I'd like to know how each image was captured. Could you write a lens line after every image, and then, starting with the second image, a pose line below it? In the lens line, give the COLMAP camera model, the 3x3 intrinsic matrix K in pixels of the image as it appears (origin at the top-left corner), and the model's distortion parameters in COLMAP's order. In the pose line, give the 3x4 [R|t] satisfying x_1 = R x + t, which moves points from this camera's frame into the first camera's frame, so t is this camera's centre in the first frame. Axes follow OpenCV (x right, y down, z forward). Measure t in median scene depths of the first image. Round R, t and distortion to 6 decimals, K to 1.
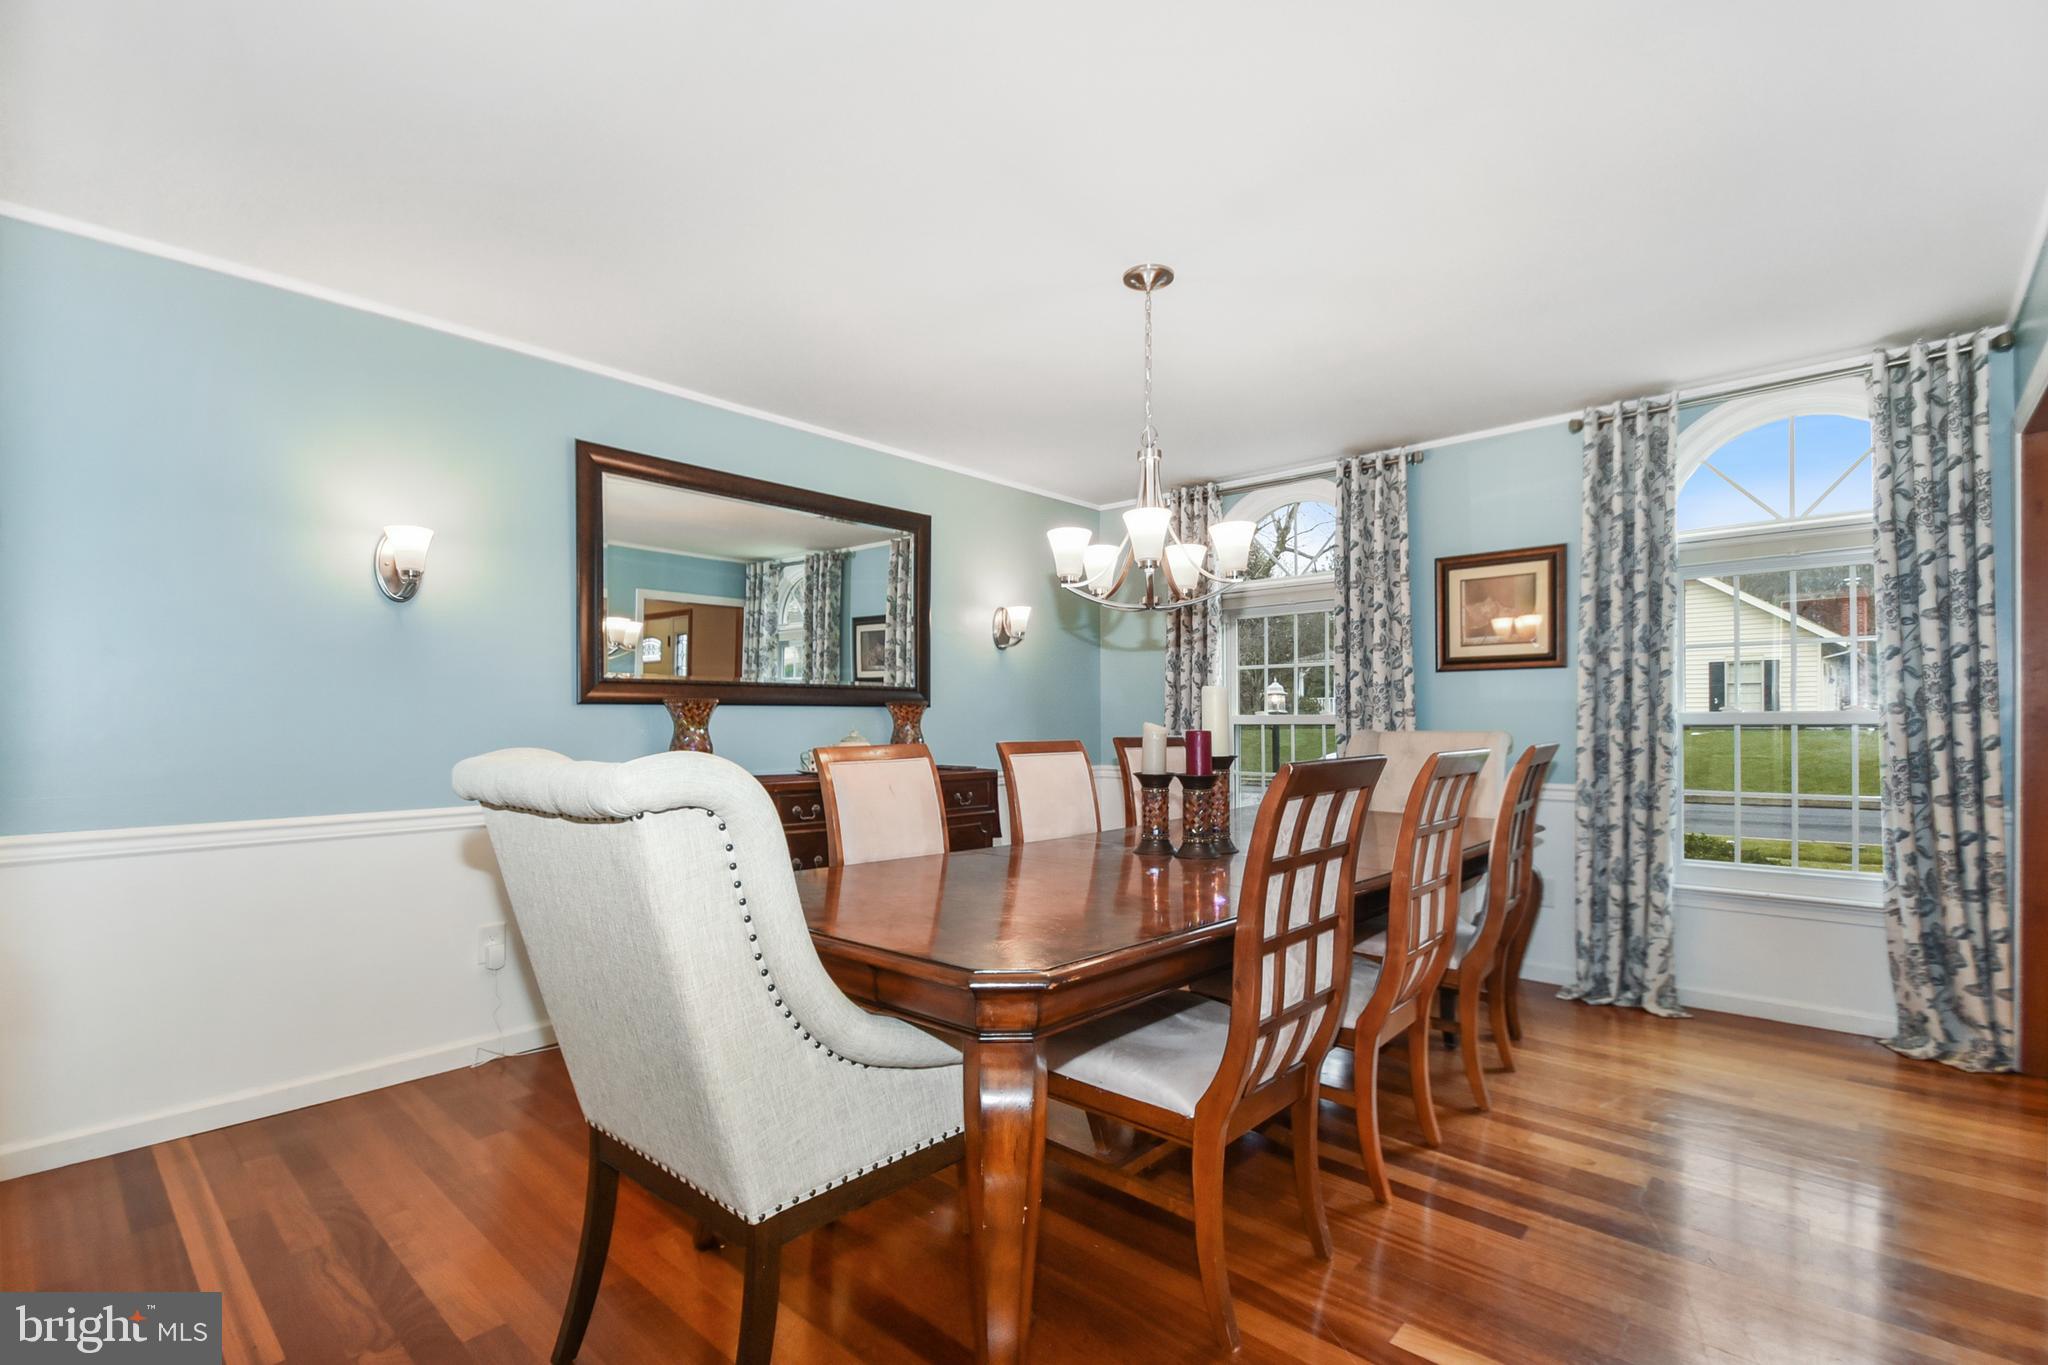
lens RADIAL K [[912.1, 0, 984.7], [0, 912.1, 724.4], [0, 0, 1]] dist [0.005072, -0.002185]
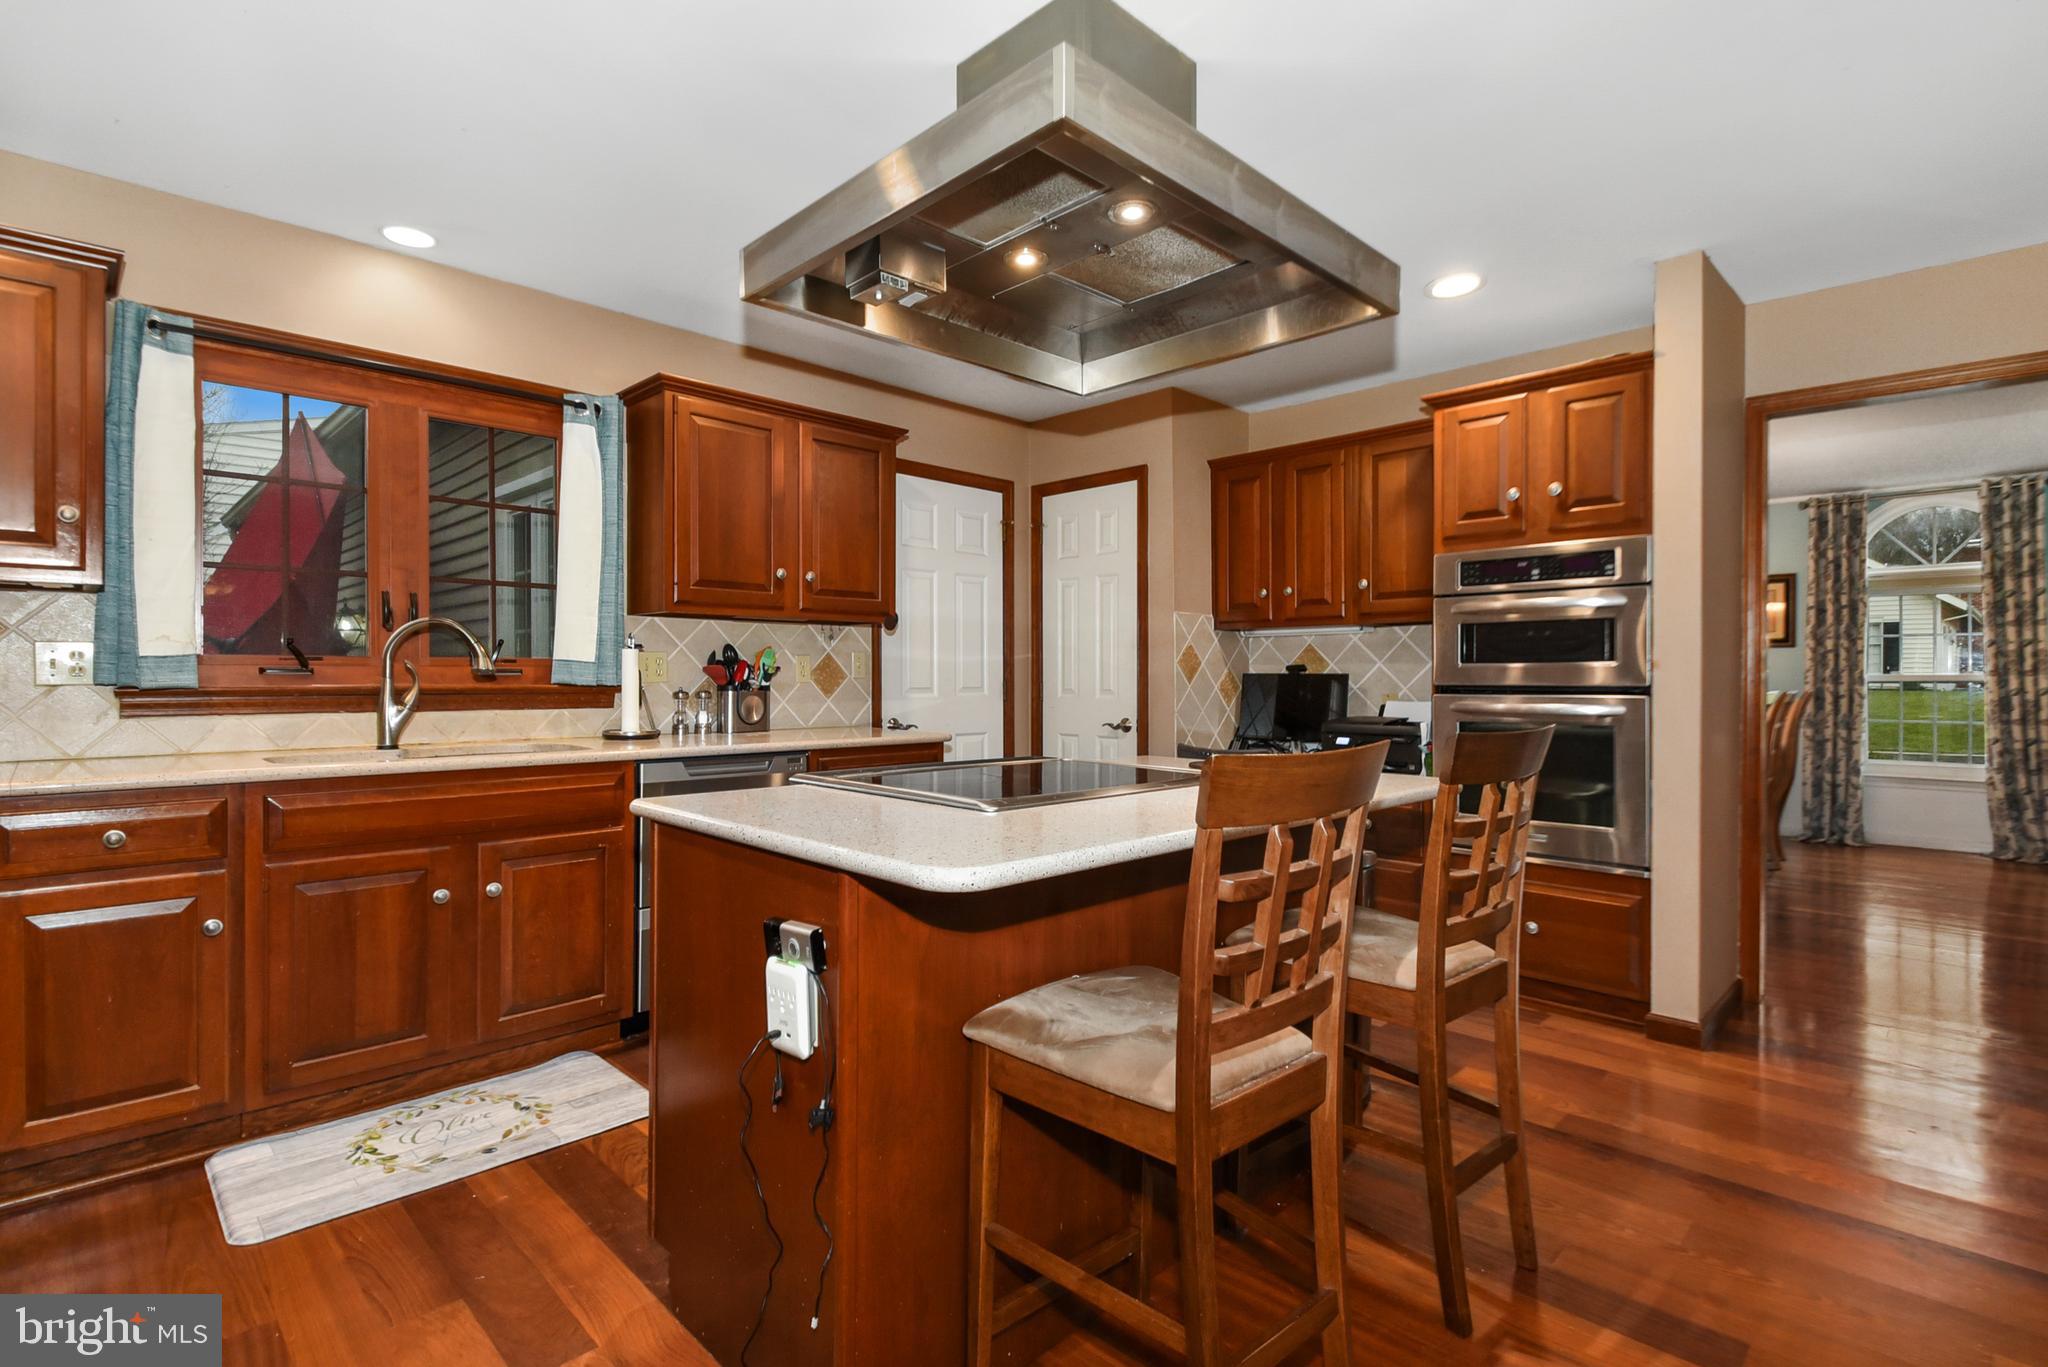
lens RADIAL K [[969.6, 0, 1016.4], [0, 969.6, 676.3], [0, 0, 1]] dist [0.004533, 0.001965]
pose [[0.999721, -0.000616, -0.023618, -0.836551], [0.000796, 0.999971, 0.007592, -0.024985], [0.023612, -0.007609, 0.999692, -0.915619]]
